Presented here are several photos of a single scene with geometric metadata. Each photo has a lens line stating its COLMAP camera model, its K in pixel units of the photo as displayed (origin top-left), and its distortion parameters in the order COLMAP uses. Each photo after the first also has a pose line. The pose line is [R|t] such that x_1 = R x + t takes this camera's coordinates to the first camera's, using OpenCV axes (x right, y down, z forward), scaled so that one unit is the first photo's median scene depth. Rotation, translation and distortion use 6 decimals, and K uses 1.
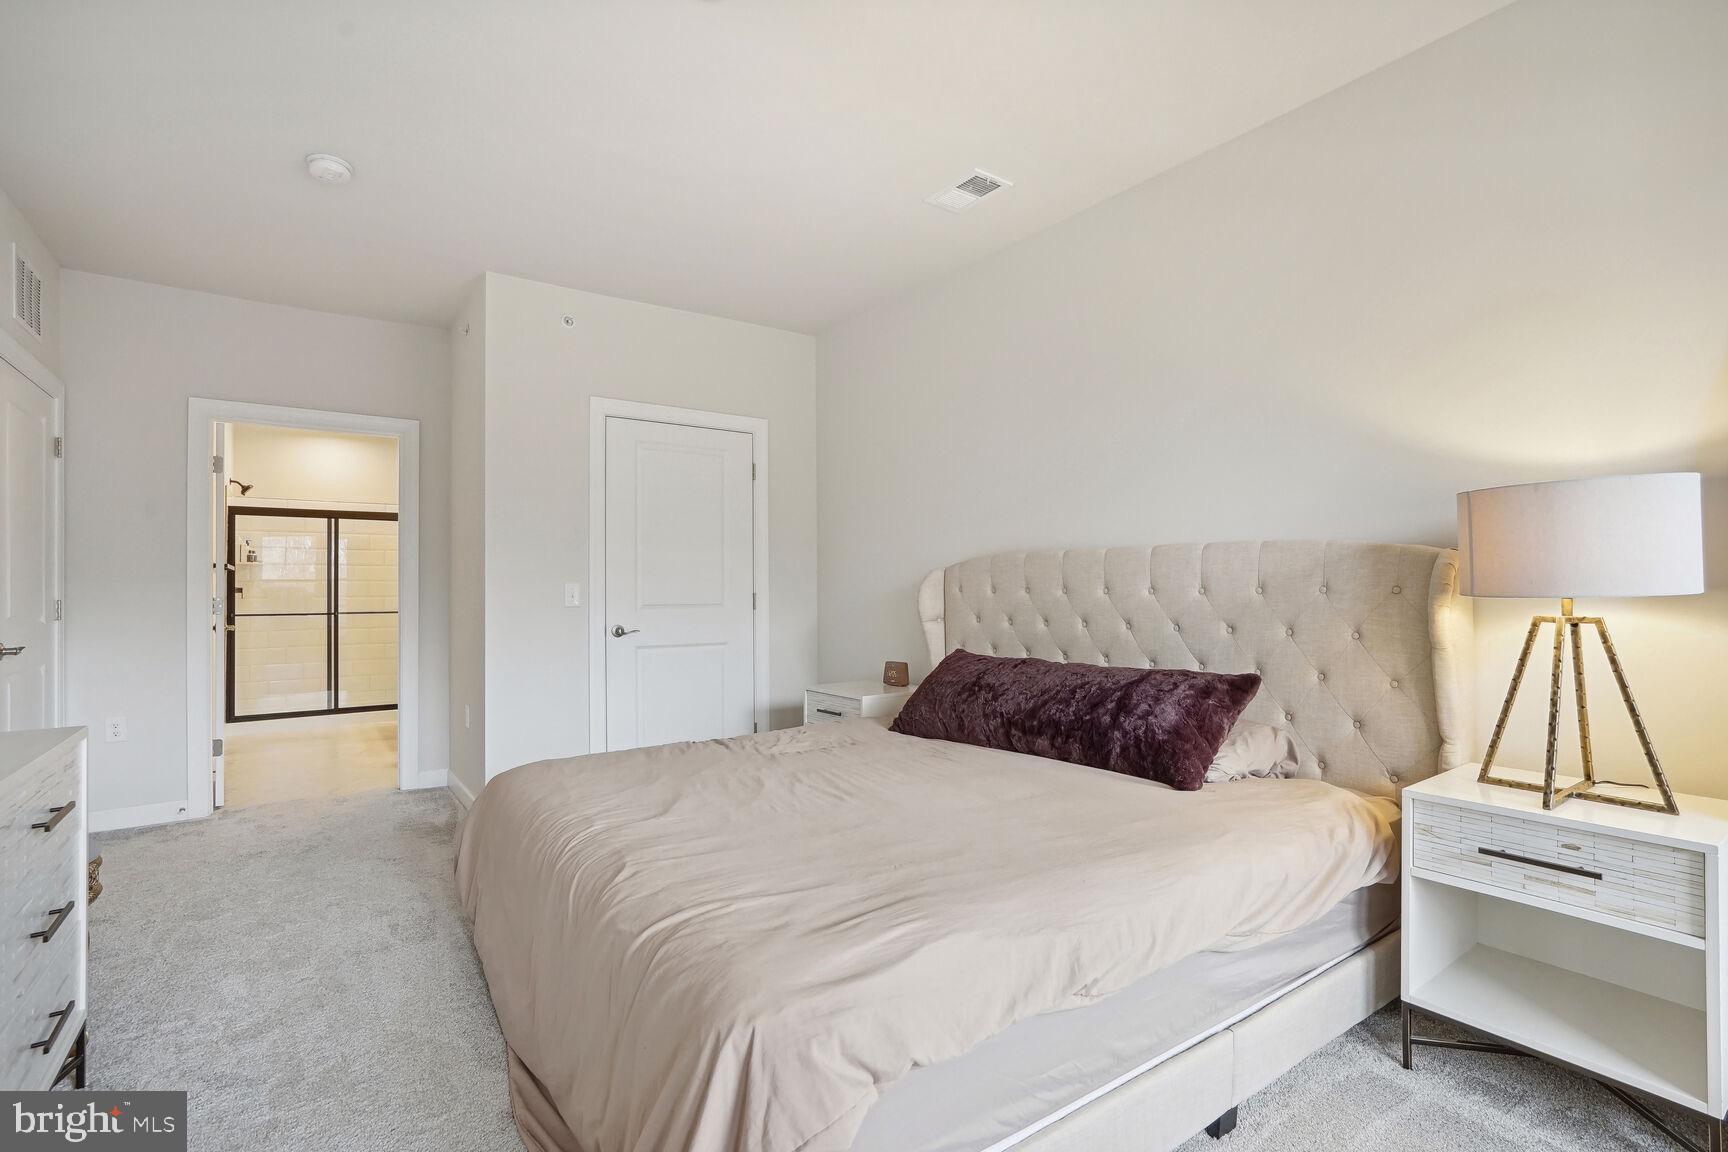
lens RADIAL K [[801.6, 0, 864.0], [0, 801.6, 576.0], [0, 0, 1]] dist [-0.024432, 0.000228]
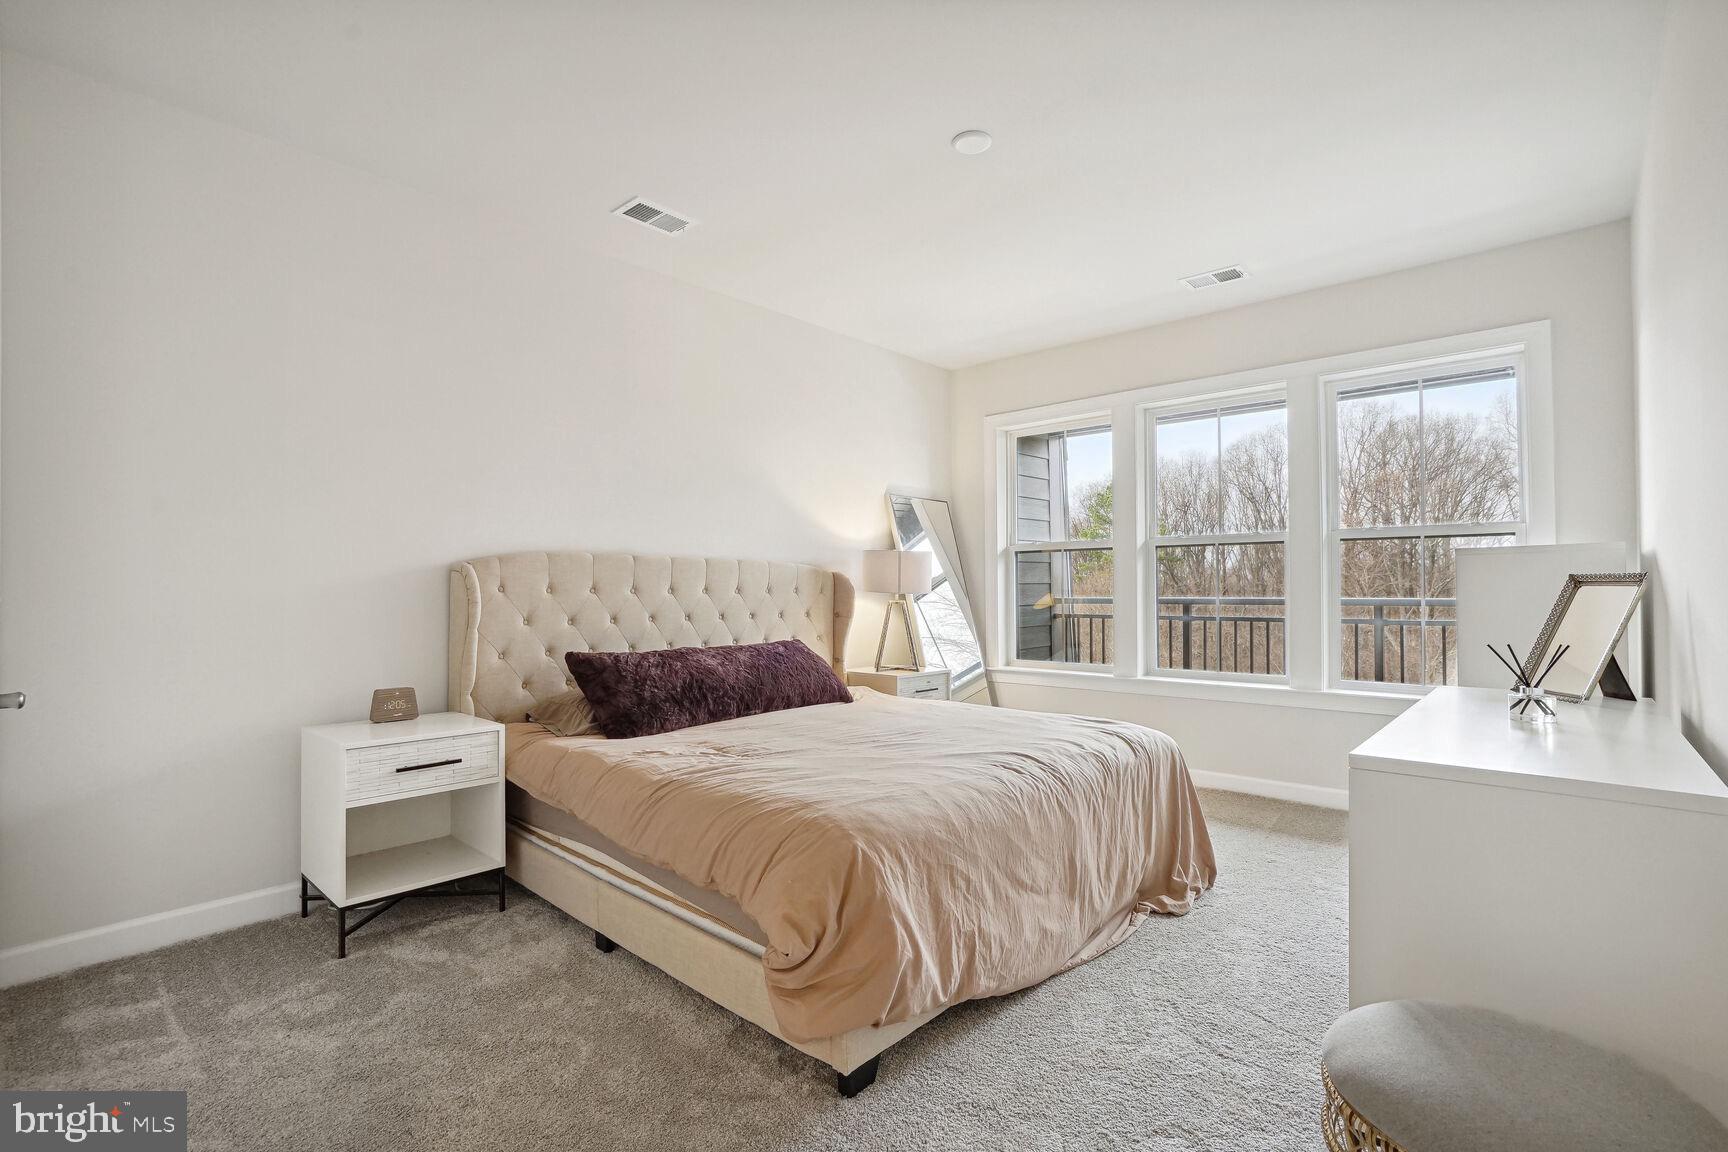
lens RADIAL K [[801.6, 0, 864.0], [0, 801.6, 576.0], [0, 0, 1]] dist [-0.024432, 0.000228]
pose [[-0.235880, 0.023299, 0.971503, -1.665883], [-0.017146, 0.999457, -0.028133, 0.041493], [-0.971631, -0.023293, -0.235353, 1.669305]]
